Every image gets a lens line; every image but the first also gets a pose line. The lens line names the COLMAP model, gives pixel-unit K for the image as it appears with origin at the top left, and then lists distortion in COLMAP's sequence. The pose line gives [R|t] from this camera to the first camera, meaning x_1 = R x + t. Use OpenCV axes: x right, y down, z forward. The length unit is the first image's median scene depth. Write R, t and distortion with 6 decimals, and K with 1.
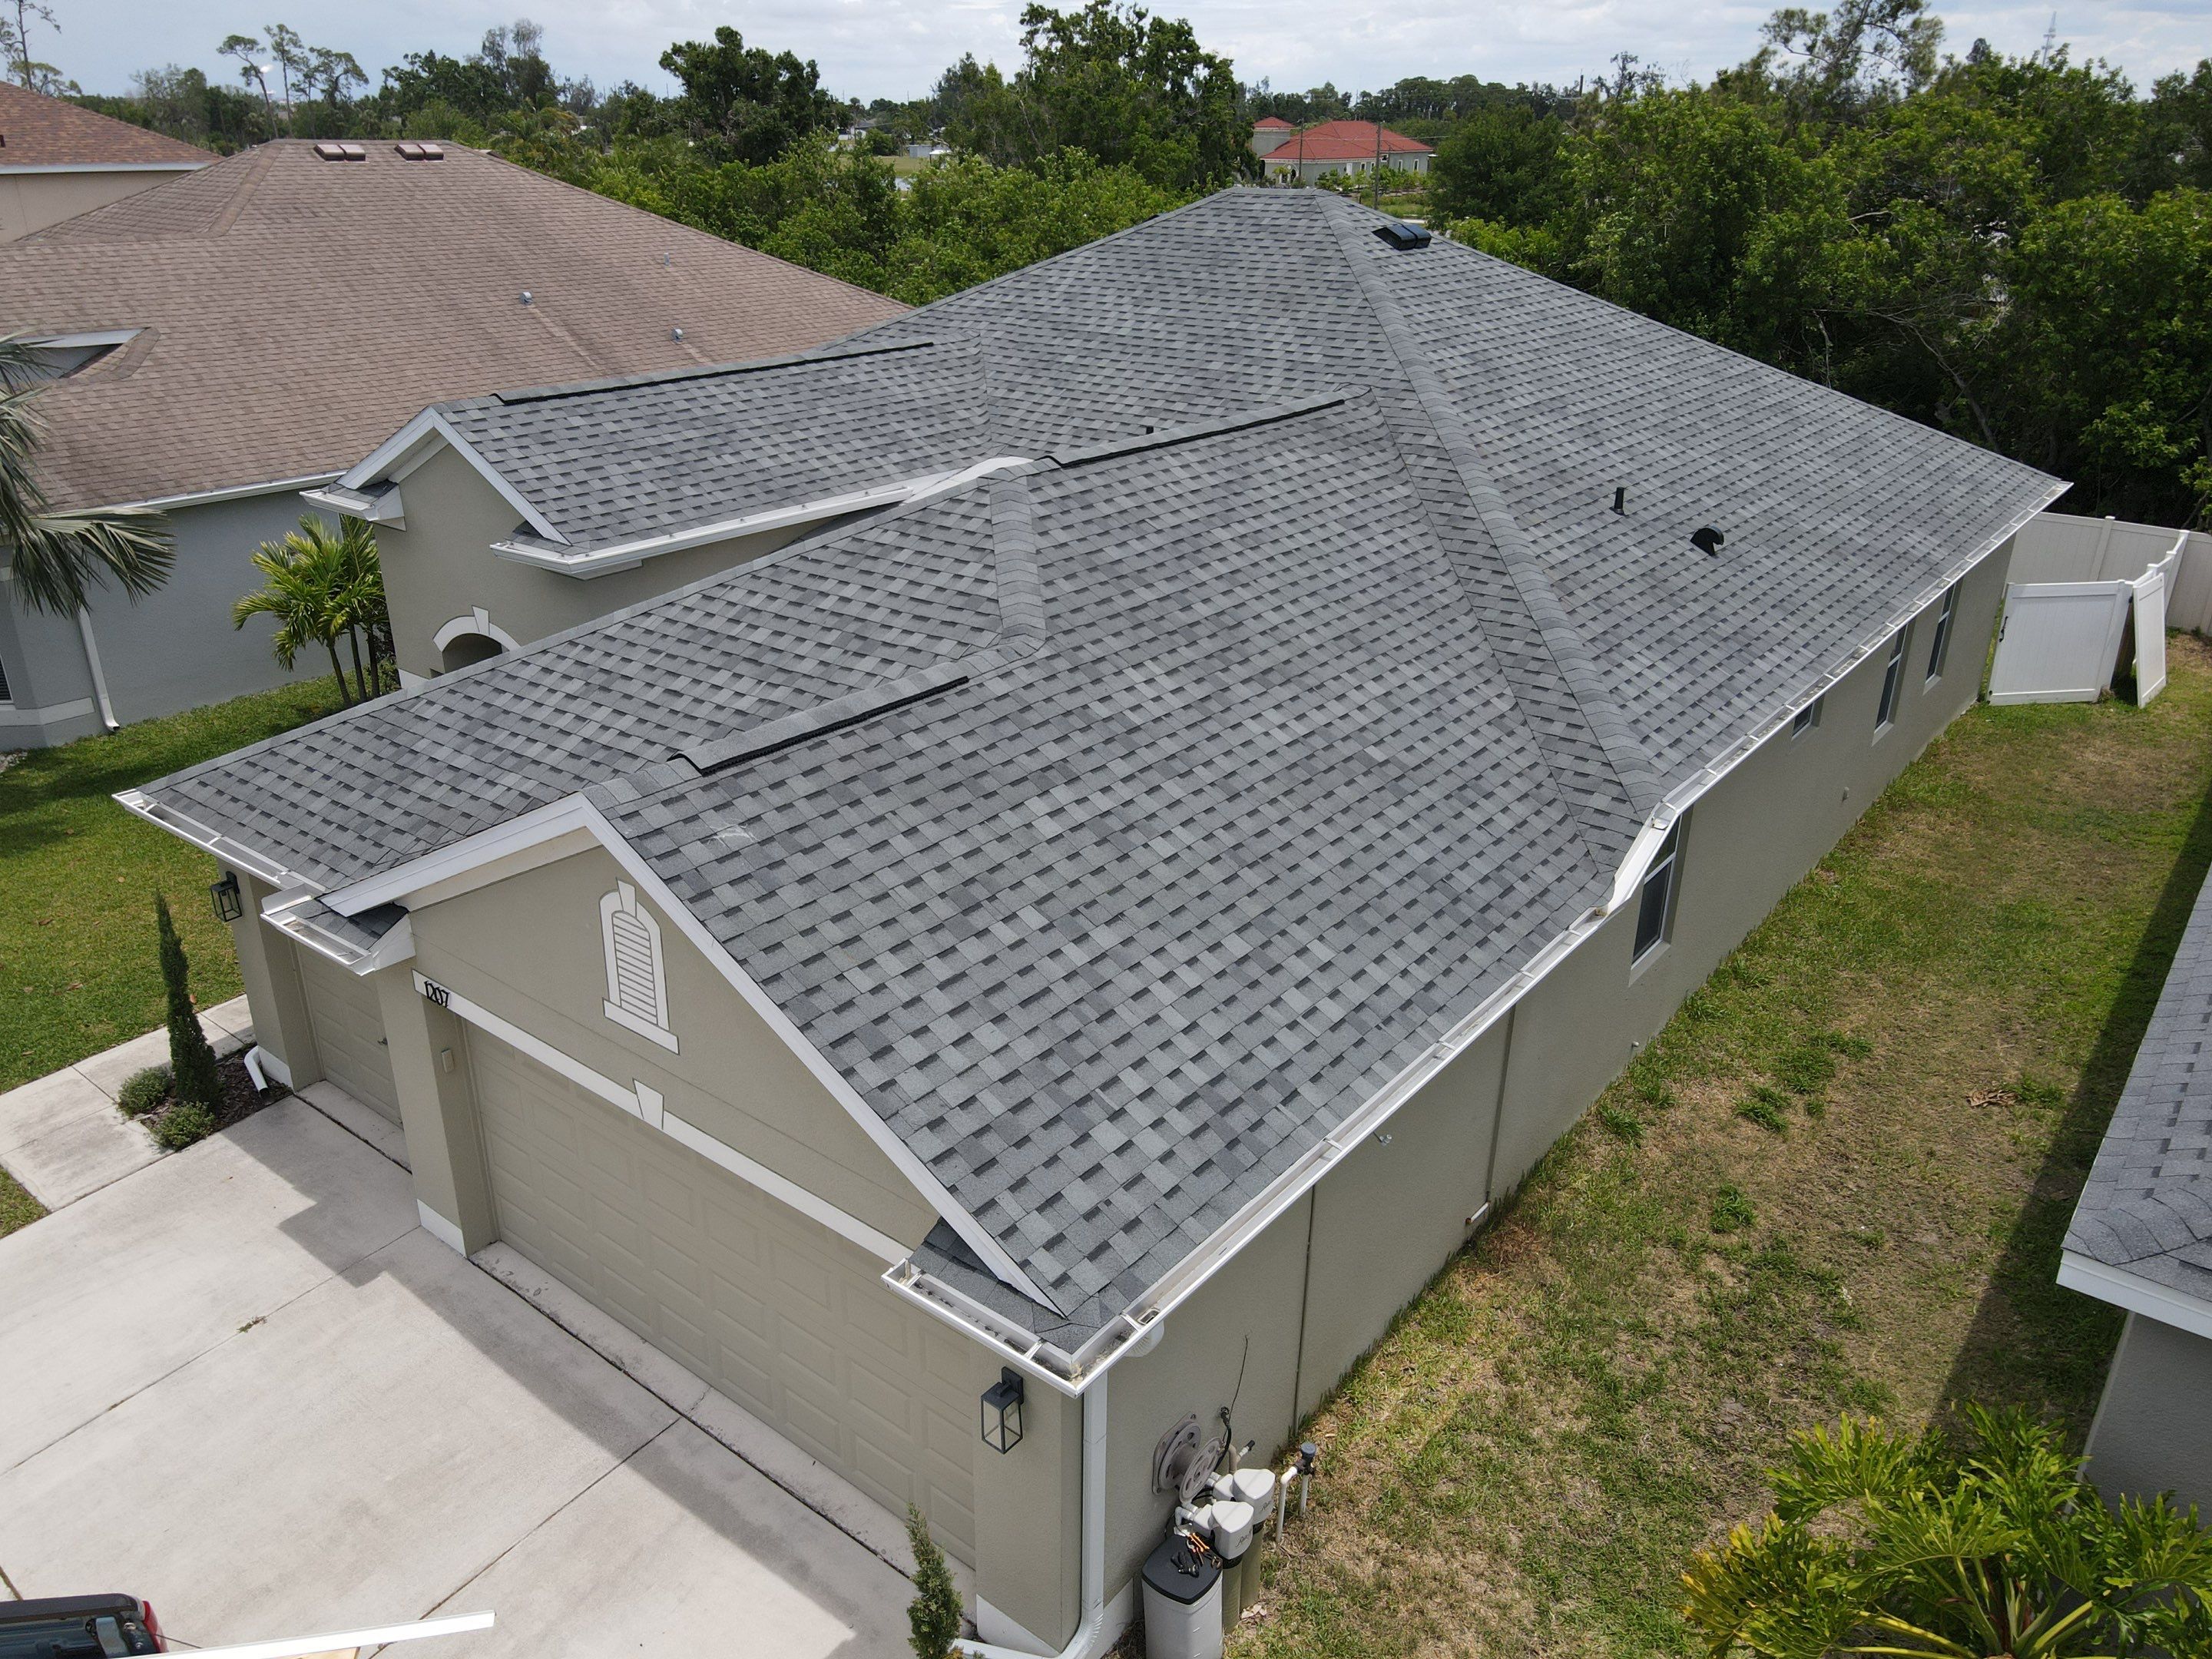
lens RADIAL K [[1611.4, 0, 1078.6], [0, 1611.4, 825.6], [0, 0, 1]] dist [0.014415, 0.001311]
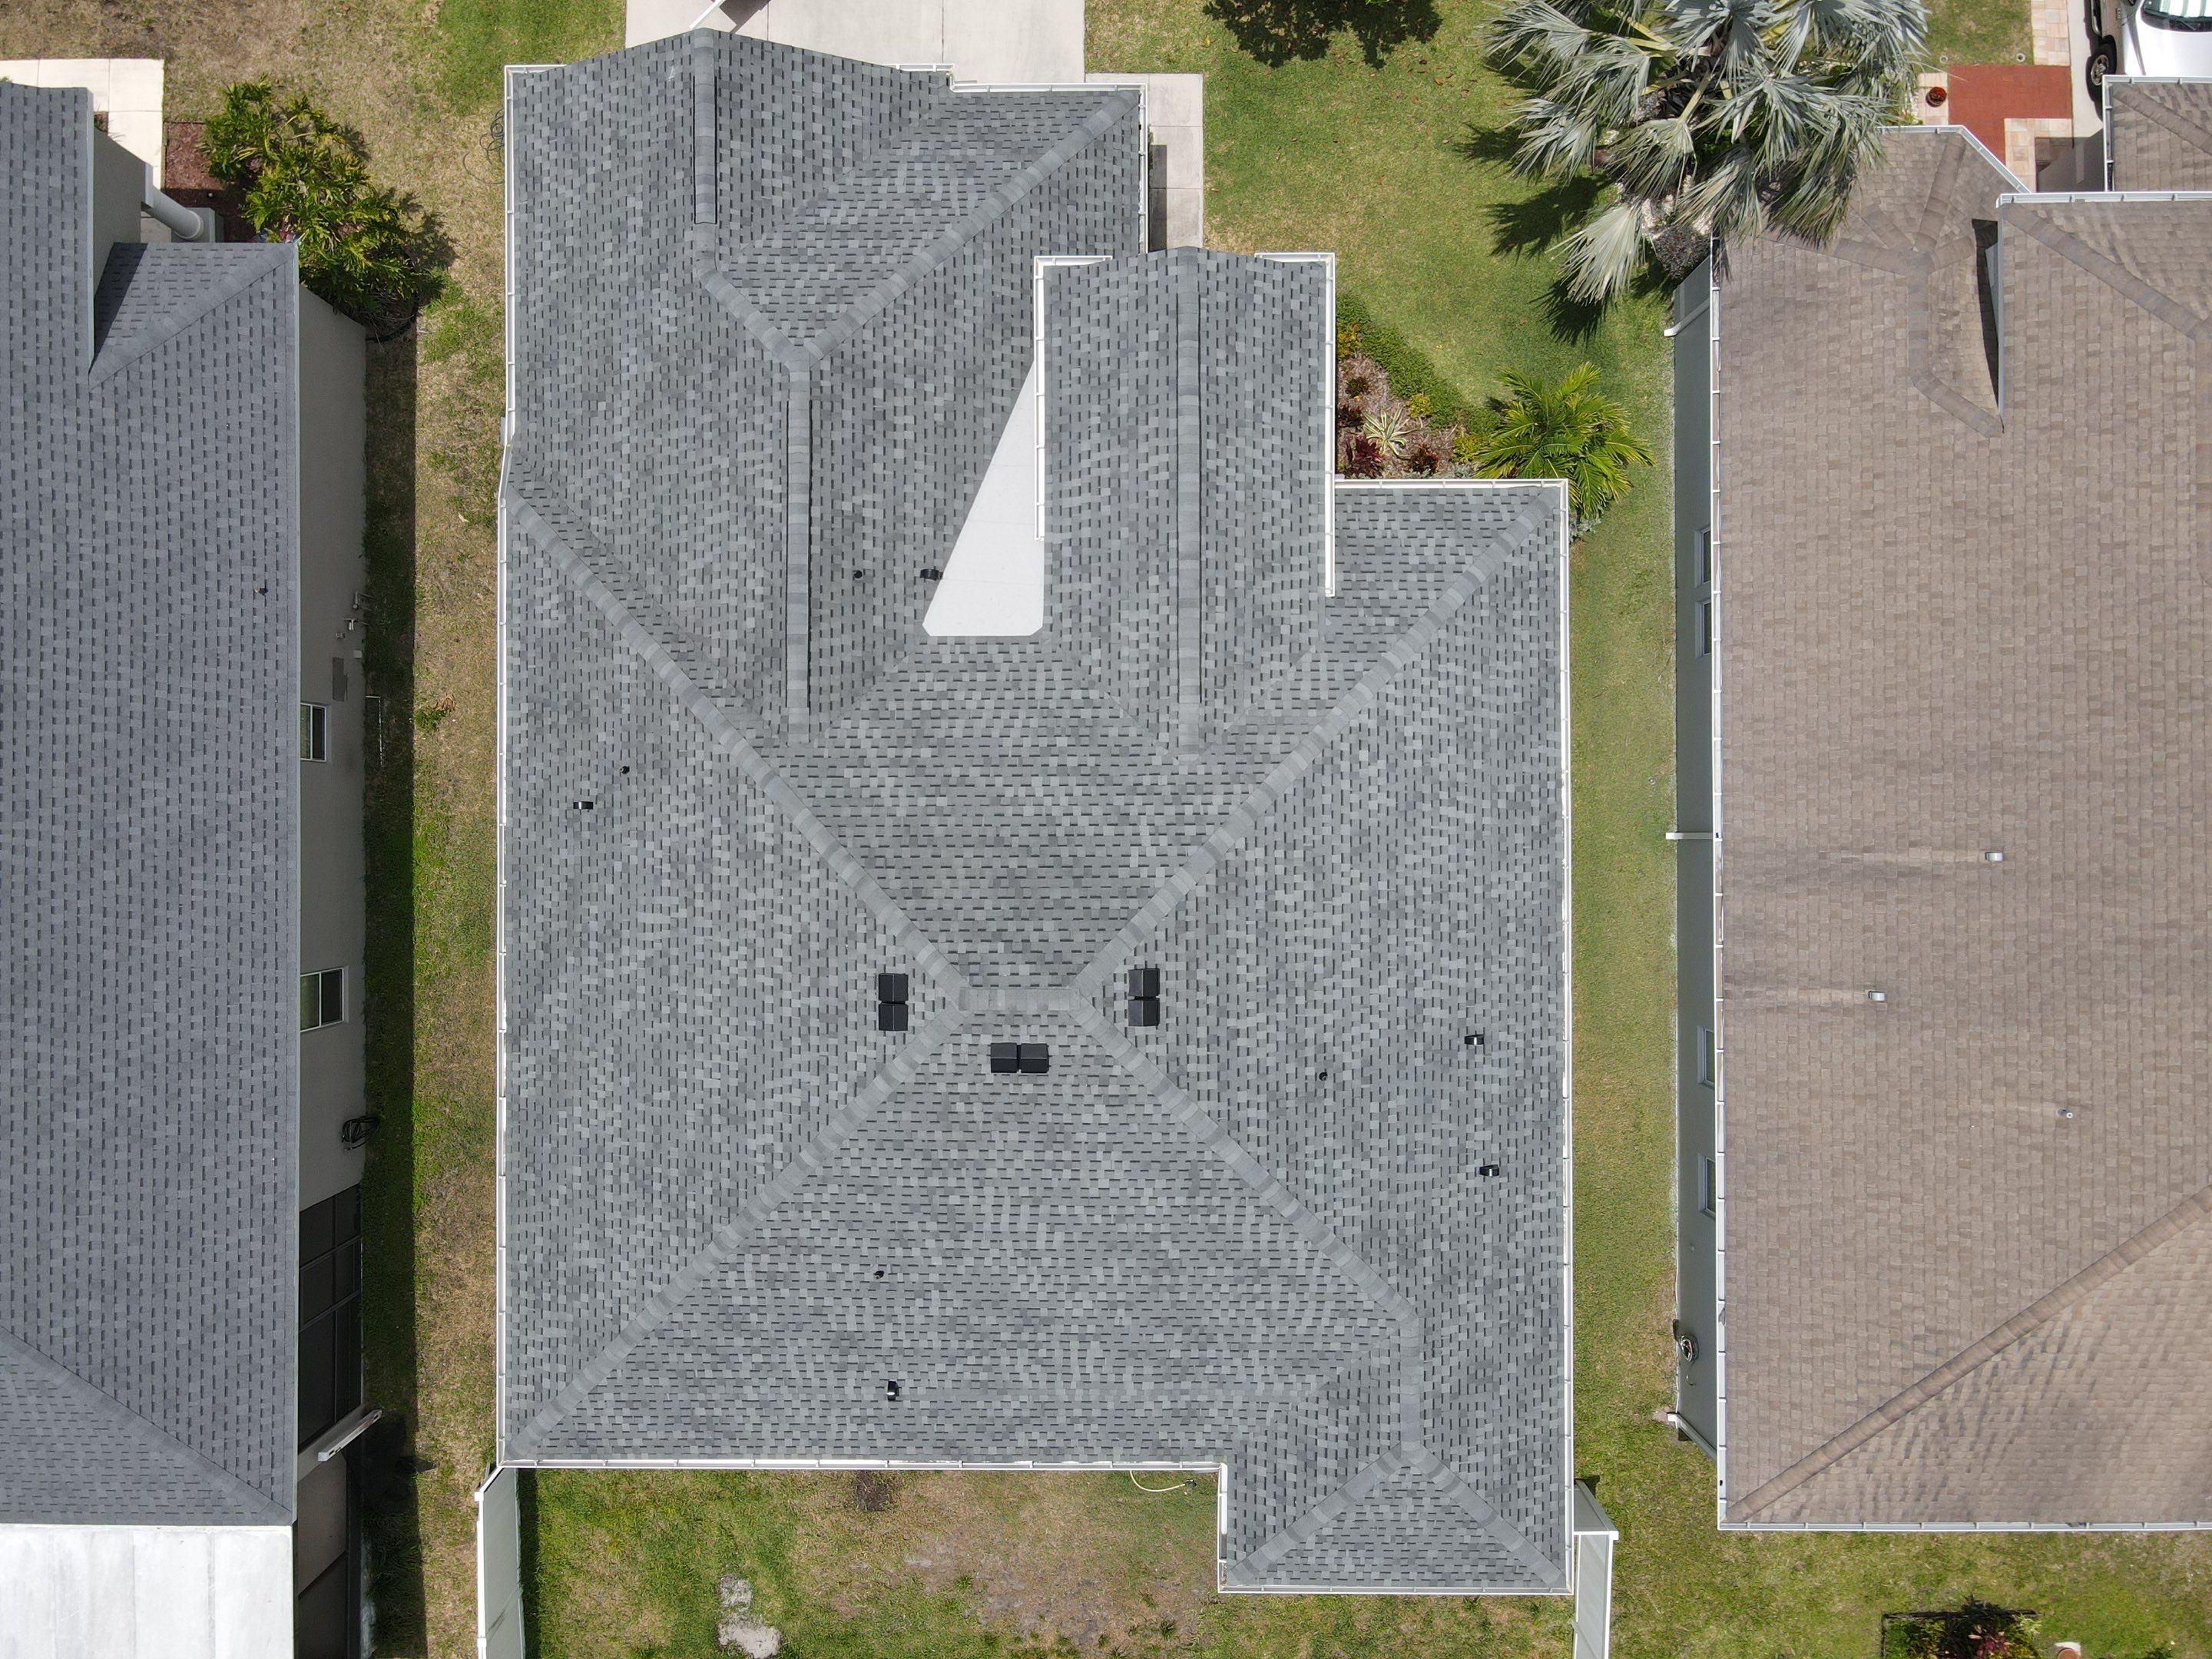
lens RADIAL K [[1614.5, 0, 1069.3], [0, 1614.5, 817.3], [0, 0, 1]] dist [0.004533, 0.016050]
pose [[-0.777751, 0.628554, 0.004707, 0.024312], [-0.239251, -0.302949, 0.922486, -1.665769], [0.581259, 0.716339, 0.386001, 0.658894]]
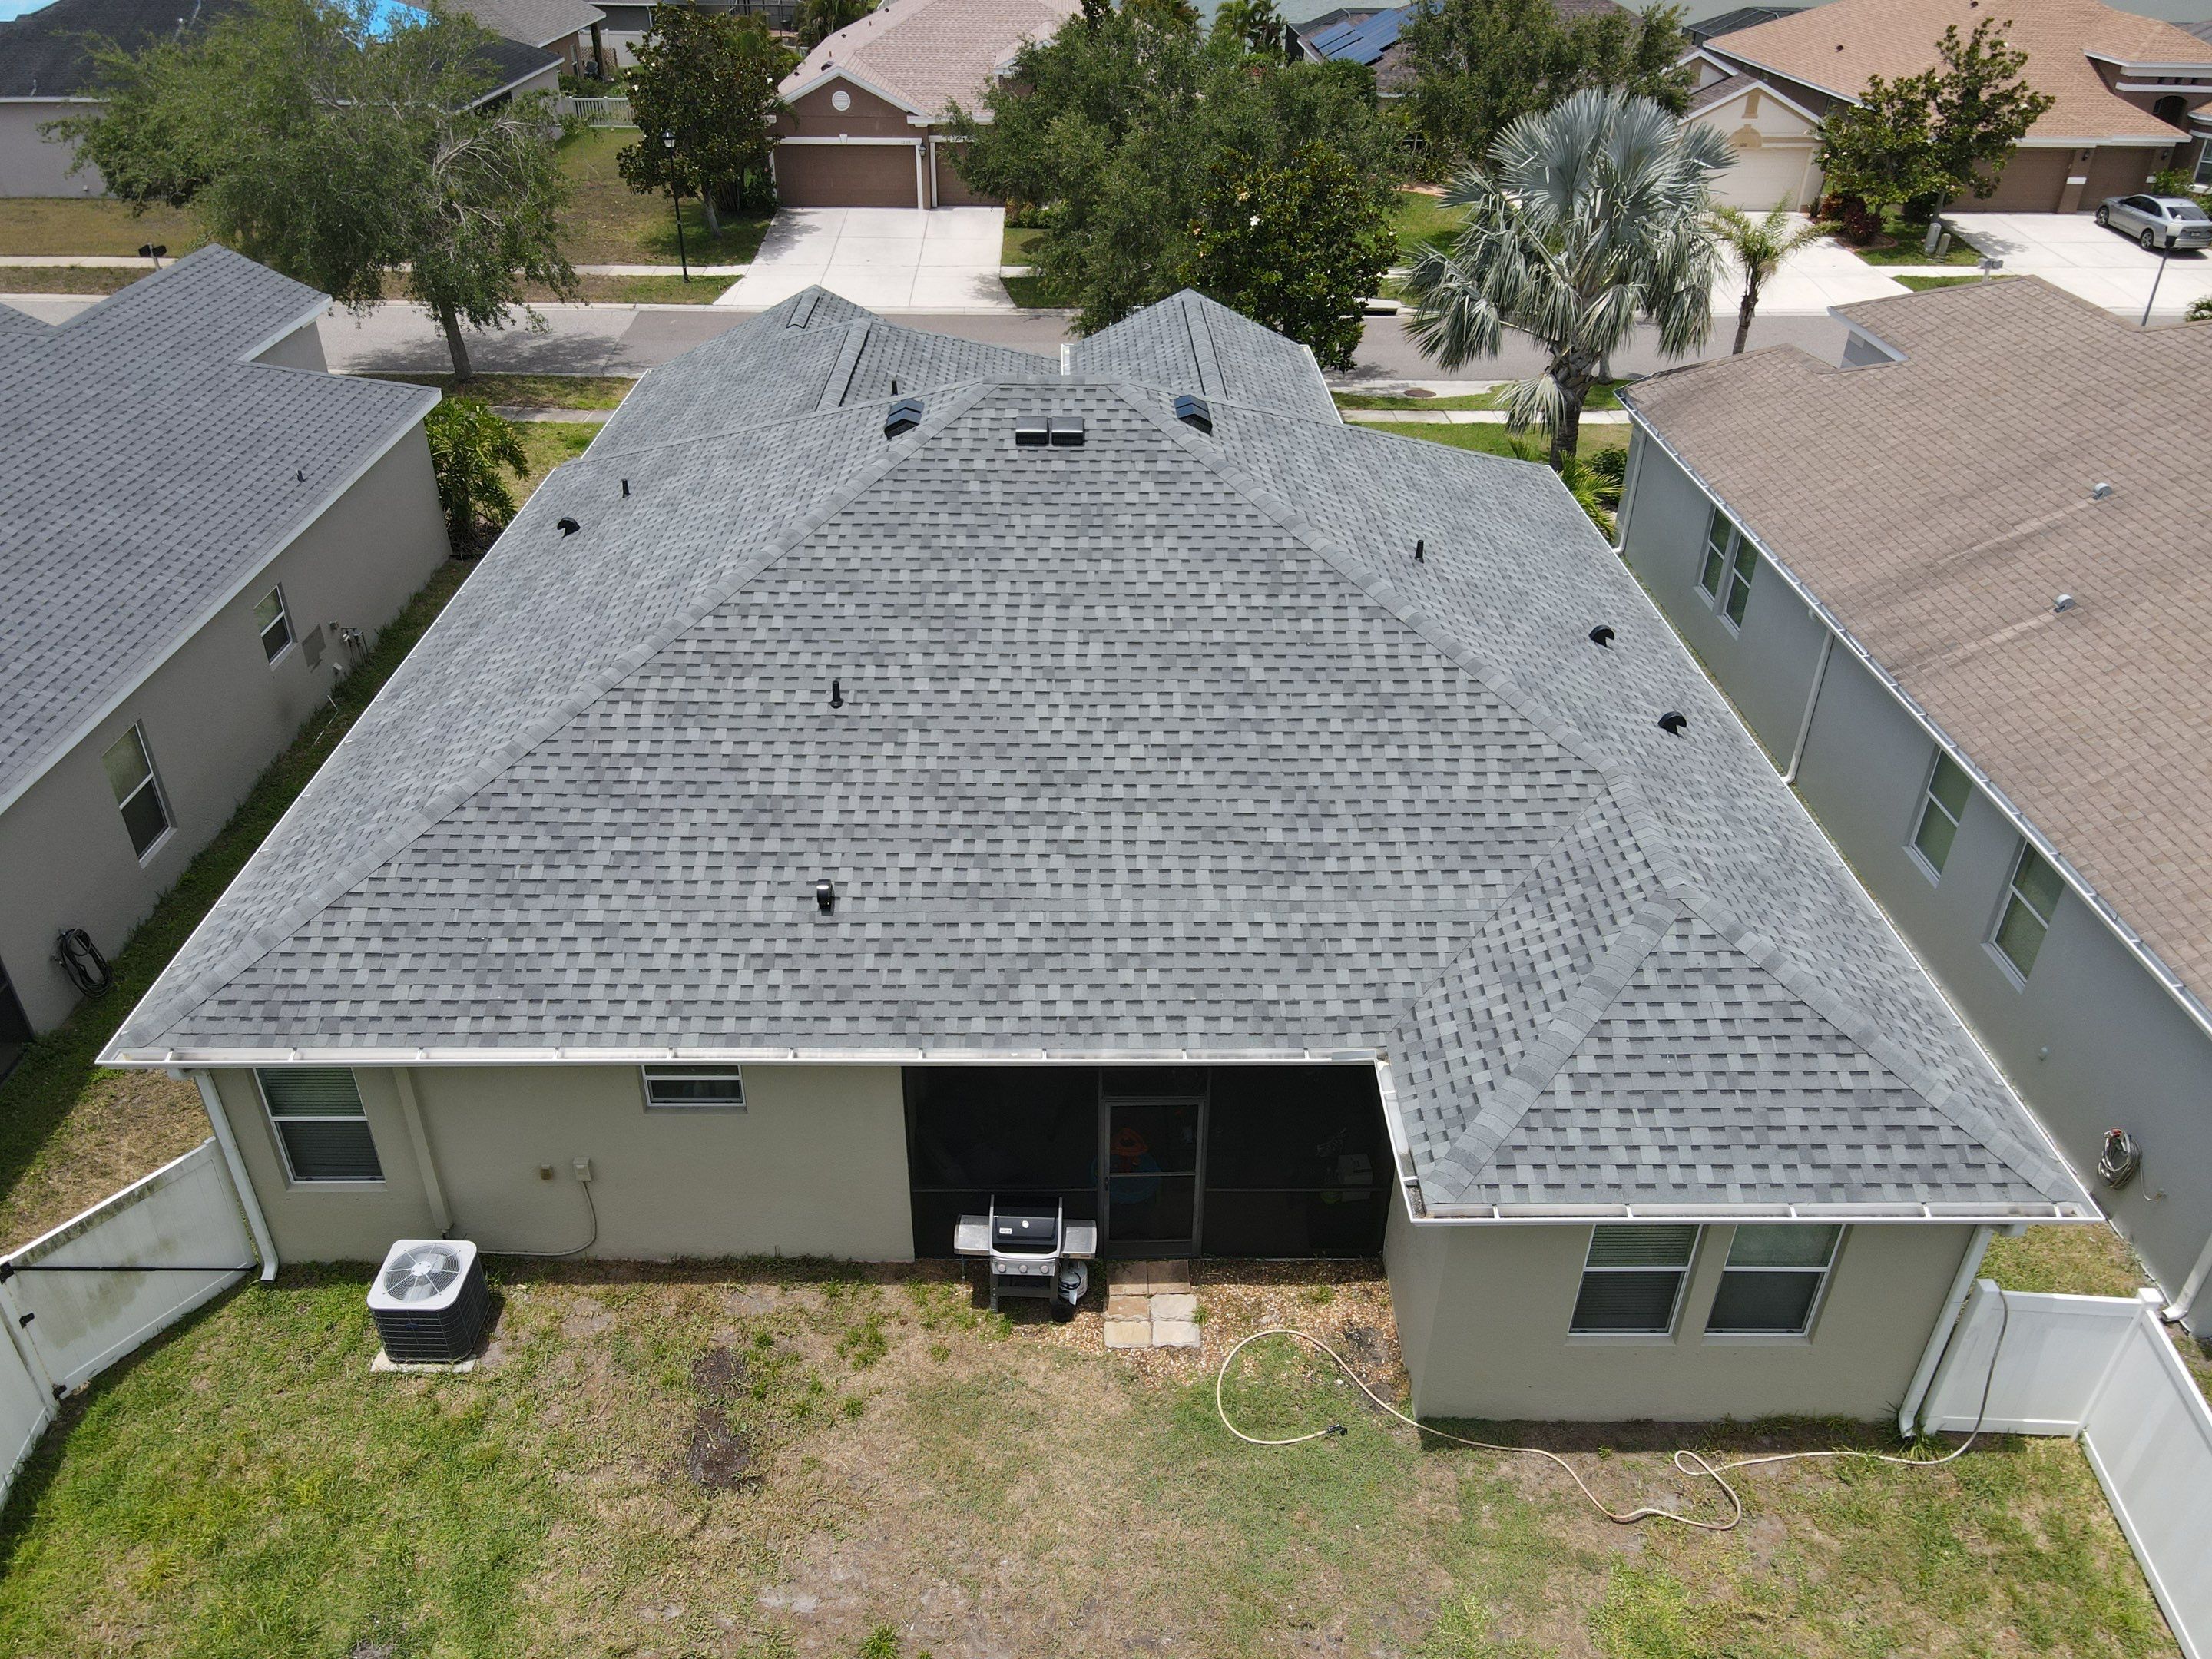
lens RADIAL K [[1614.5, 0, 1067.1], [0, 1614.5, 827.7], [0, 0, 1]] dist [0.004533, 0.016050]
pose [[-0.778059, 0.328418, -0.535506, 0.869049], [-0.259381, 0.608442, 0.750013, -1.160979], [0.572142, 0.722454, -0.388218, 1.933770]]
